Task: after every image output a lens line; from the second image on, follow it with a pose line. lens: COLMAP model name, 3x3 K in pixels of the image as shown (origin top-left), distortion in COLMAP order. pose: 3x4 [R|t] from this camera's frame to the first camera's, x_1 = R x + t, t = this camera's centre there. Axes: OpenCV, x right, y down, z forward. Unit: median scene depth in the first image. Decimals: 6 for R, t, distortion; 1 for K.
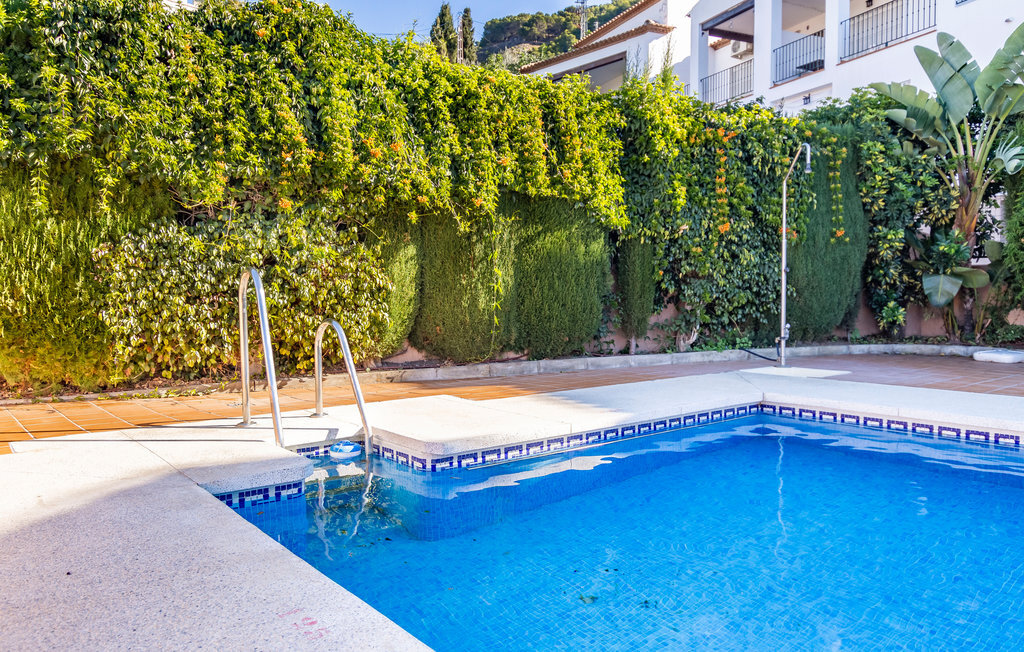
lens RADIAL K [[706.2, 0, 482.0], [0, 706.2, 325.8], [0, 0, 1]] dist [0.000413, 0.000520]
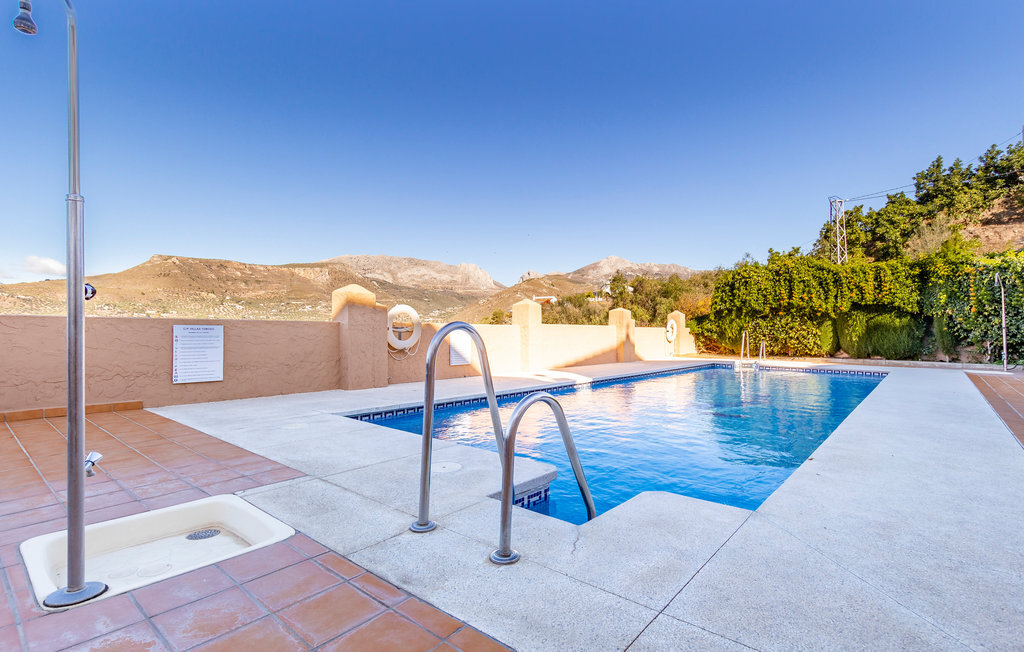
lens RADIAL K [[479.2, 0, 512.0], [0, 479.2, 326.0], [0, 0, 1]] dist [0.002965, 0.000167]
pose [[0.180707, -0.000727, -0.983537, 2.077978], [-0.048087, 0.998797, -0.009573, 0.004572], [0.982361, 0.049025, 0.180455, -0.999093]]
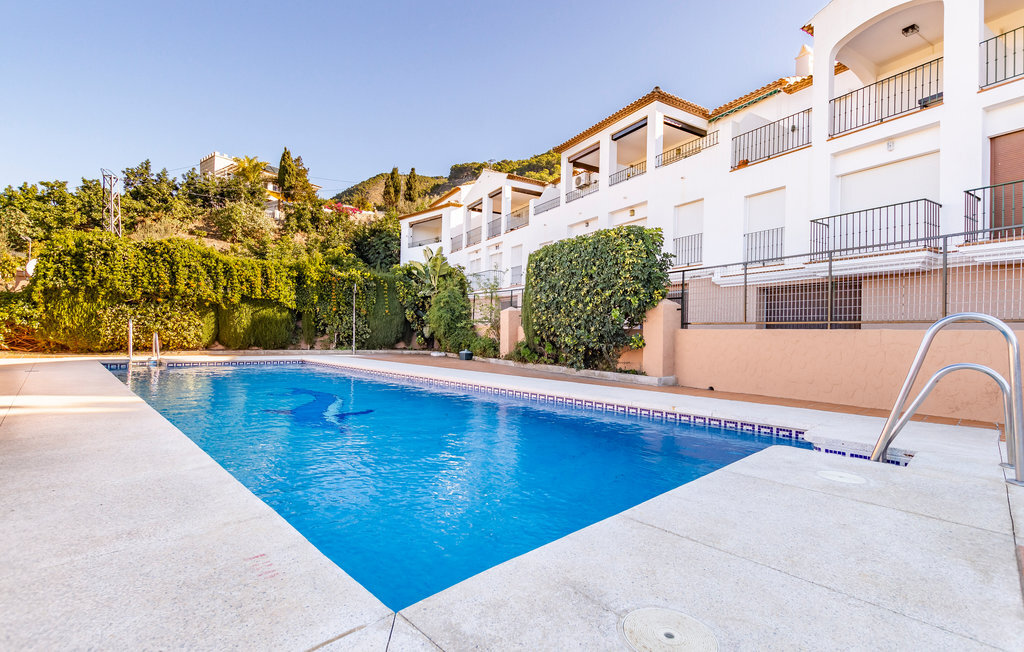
lens RADIAL K [[466.8, 0, 512.0], [0, 466.8, 326.0], [0, 0, 1]] dist [0.000274, -0.000271]
pose [[0.994604, 0.032612, 0.098481, 1.166922], [-0.026427, 0.997634, -0.063465, 0.054892], [-0.100318, 0.060520, 0.993113, -1.392611]]
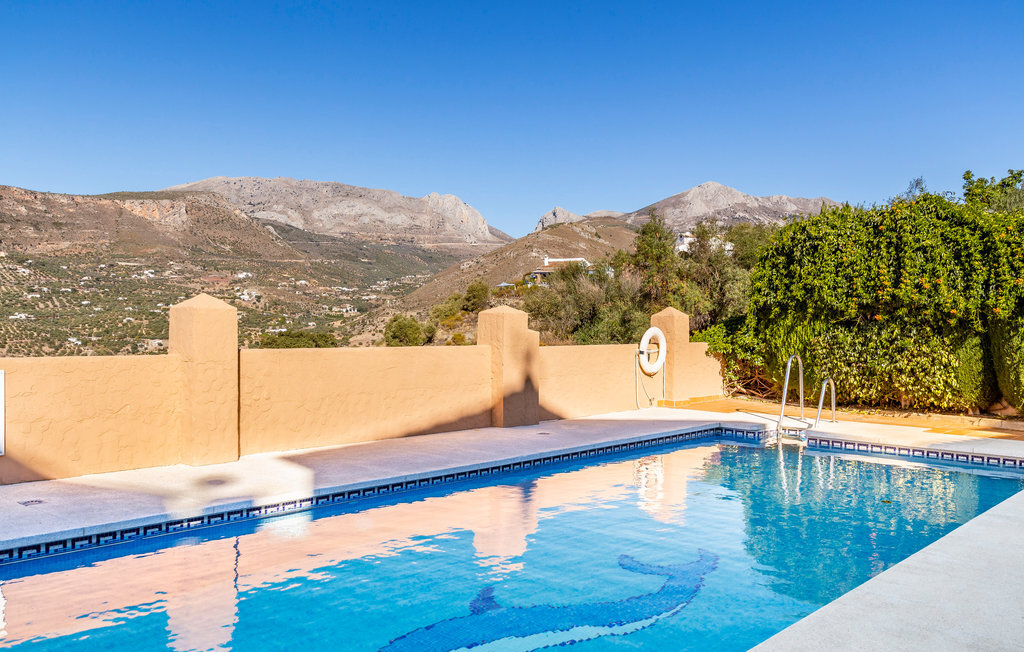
lens RADIAL K [[883.0, 0, 512.0], [0, 883.0, 326.0], [0, 0, 1]] dist [-0.002007, -0.007261]
pose [[0.168144, 0.018461, -0.985590, 1.797470], [-0.057479, 0.998307, 0.008893, -0.107256], [0.984085, 0.055156, 0.168920, -0.359739]]
